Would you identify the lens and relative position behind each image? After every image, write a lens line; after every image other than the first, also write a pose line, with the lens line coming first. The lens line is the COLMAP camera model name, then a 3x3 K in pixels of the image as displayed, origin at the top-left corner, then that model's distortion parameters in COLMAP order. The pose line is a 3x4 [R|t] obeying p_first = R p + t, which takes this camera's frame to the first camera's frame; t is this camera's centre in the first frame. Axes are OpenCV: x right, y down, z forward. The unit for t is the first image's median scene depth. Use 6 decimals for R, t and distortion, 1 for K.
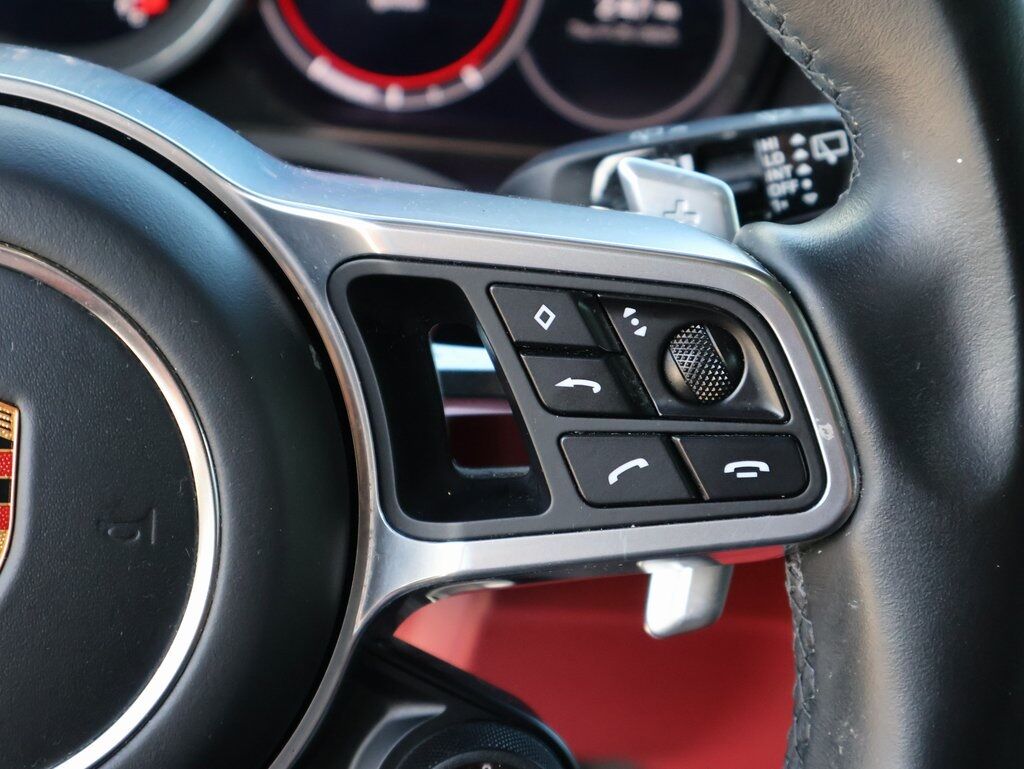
lens RADIAL K [[2134.7, 0, 512.0], [0, 2134.7, 384.5], [0, 0, 1]] dist [0.000355, -0.014676]
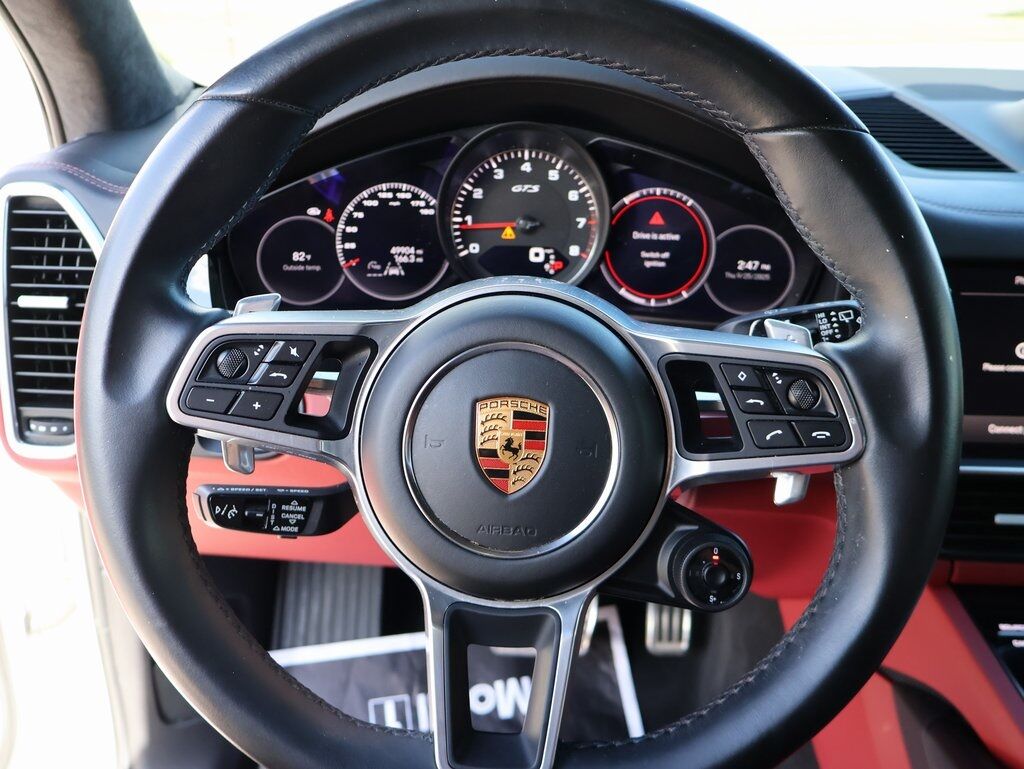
lens RADIAL K [[947.8, 0, 512.0], [0, 947.8, 384.5], [0, 0, 1]] dist [-0.016298, 0.012090]
pose [[0.988002, 0.009965, -0.154118, -0.080233], [-0.019146, 0.998121, -0.058203, 0.049377], [0.153249, 0.060455, 0.986337, -0.191513]]
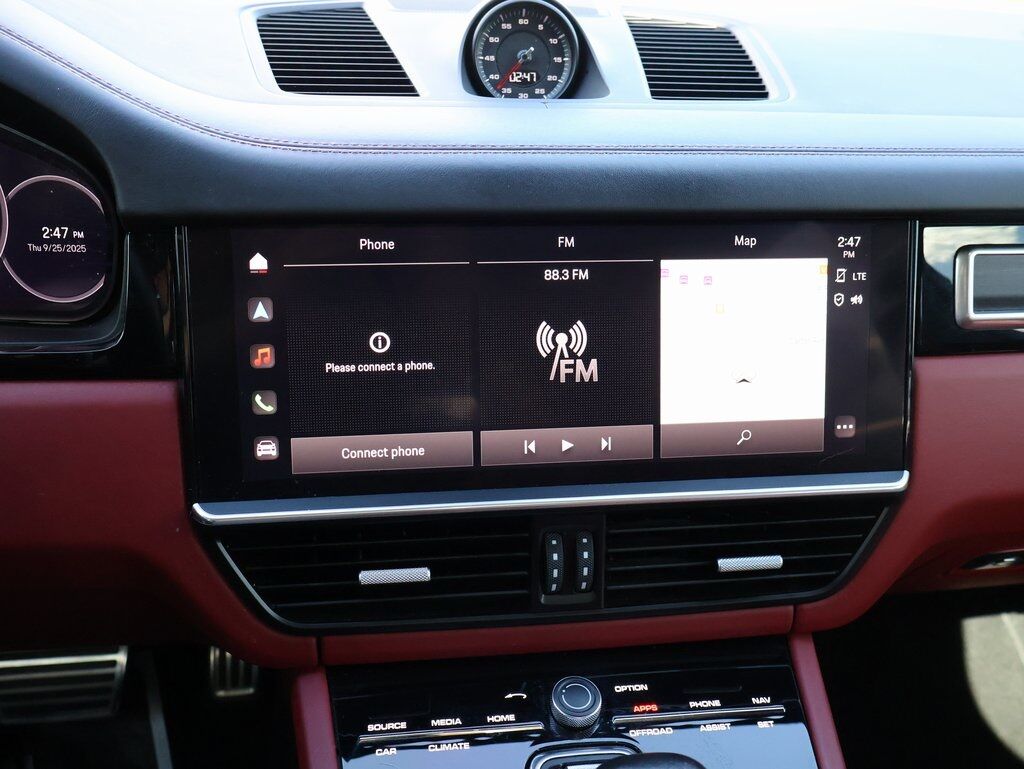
lens RADIAL K [[947.8, 0, 512.0], [0, 947.8, 384.5], [0, 0, 1]] dist [-0.016298, 0.012090]
pose [[0.999215, -0.036134, 0.016268, 0.689037], [0.036483, 0.999099, -0.021666, -0.039197], [-0.015471, 0.022243, 0.999633, 0.382334]]
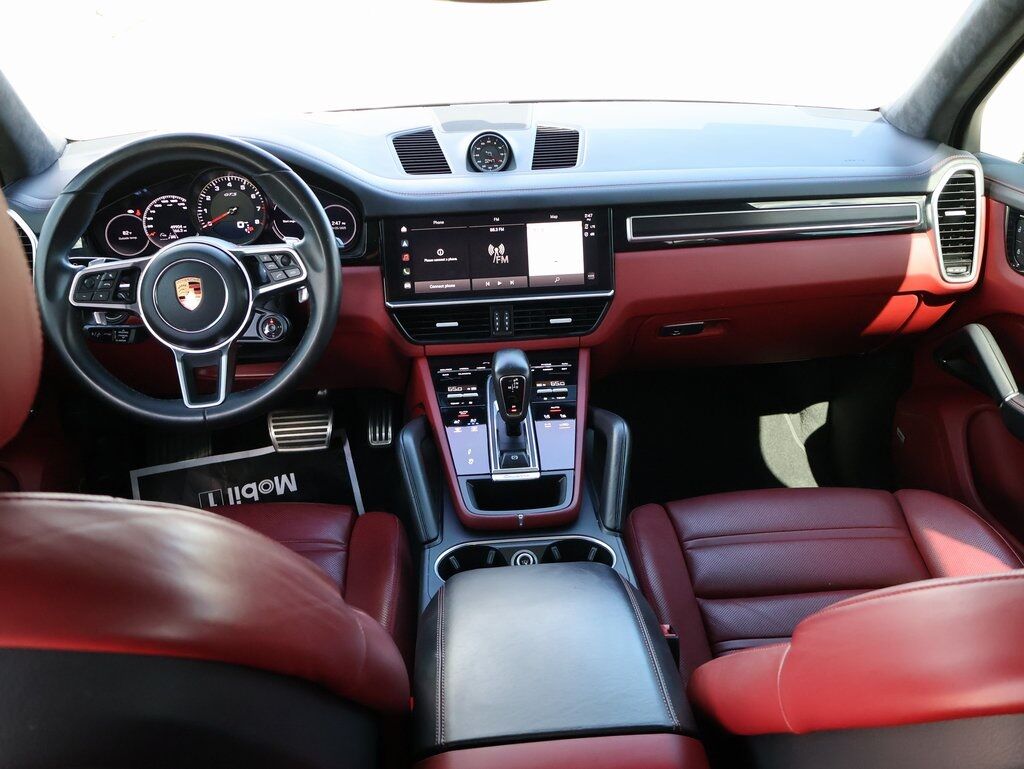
lens RADIAL K [[947.8, 0, 512.0], [0, 947.8, 384.5], [0, 0, 1]] dist [-0.016298, 0.012090]
pose [[0.995681, -0.062586, -0.068573, 1.071474], [0.062065, 0.998025, -0.009704, 0.474981], [0.069045, 0.005406, 0.997599, -2.294403]]
